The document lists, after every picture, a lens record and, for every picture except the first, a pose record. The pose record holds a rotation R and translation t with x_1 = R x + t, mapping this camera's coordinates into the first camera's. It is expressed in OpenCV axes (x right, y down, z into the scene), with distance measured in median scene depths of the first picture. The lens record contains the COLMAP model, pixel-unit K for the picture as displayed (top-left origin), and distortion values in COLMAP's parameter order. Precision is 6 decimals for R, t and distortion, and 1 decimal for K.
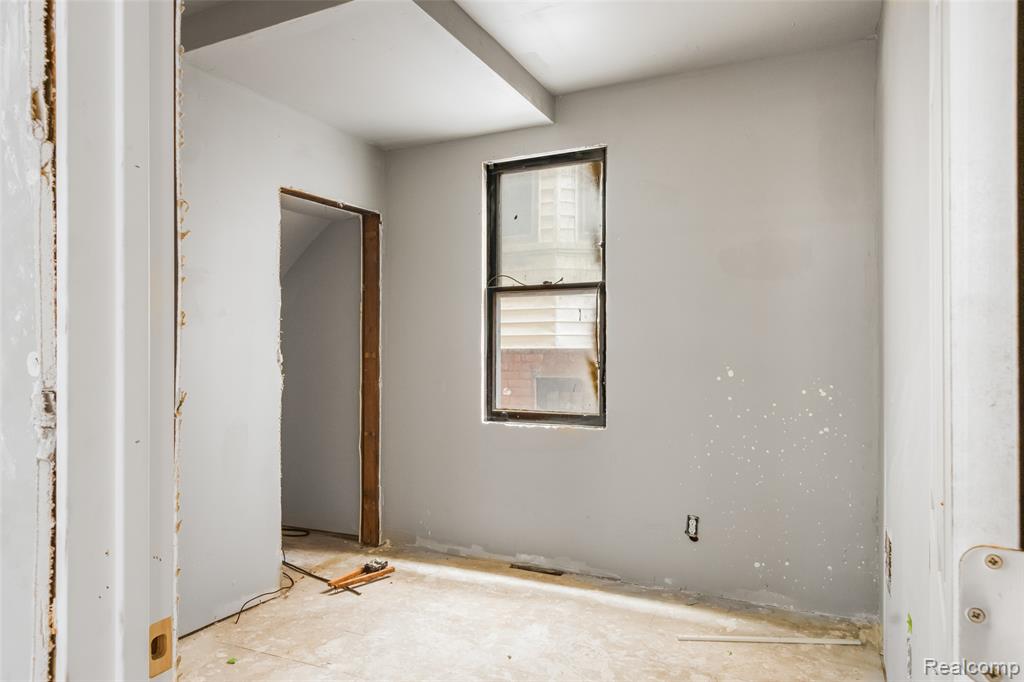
lens RADIAL K [[665.9, 0, 508.7], [0, 665.9, 343.2], [0, 0, 1]] dist [-0.008842, -0.000667]
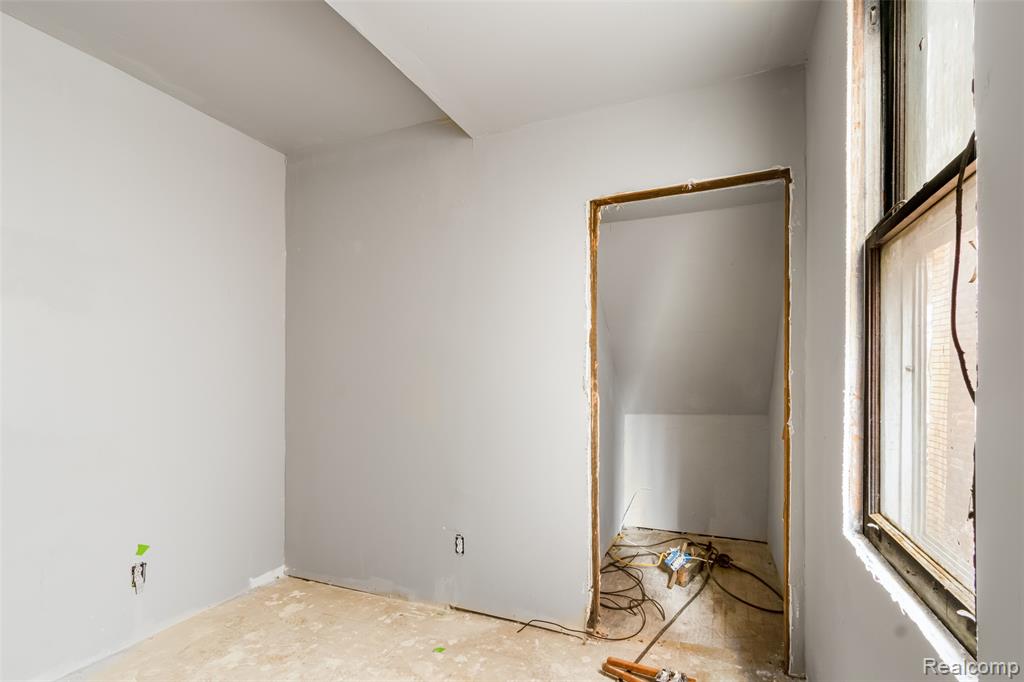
lens RADIAL K [[481.3, 0, 512.0], [0, 481.3, 376.7], [0, 0, 1]] dist [0.002067, 0.000147]
pose [[0.056496, 0.000168, -0.998403, 0.312944], [-0.001965, 0.999998, 0.000058, 0.013317], [0.998401, 0.001958, 0.056496, 0.833733]]
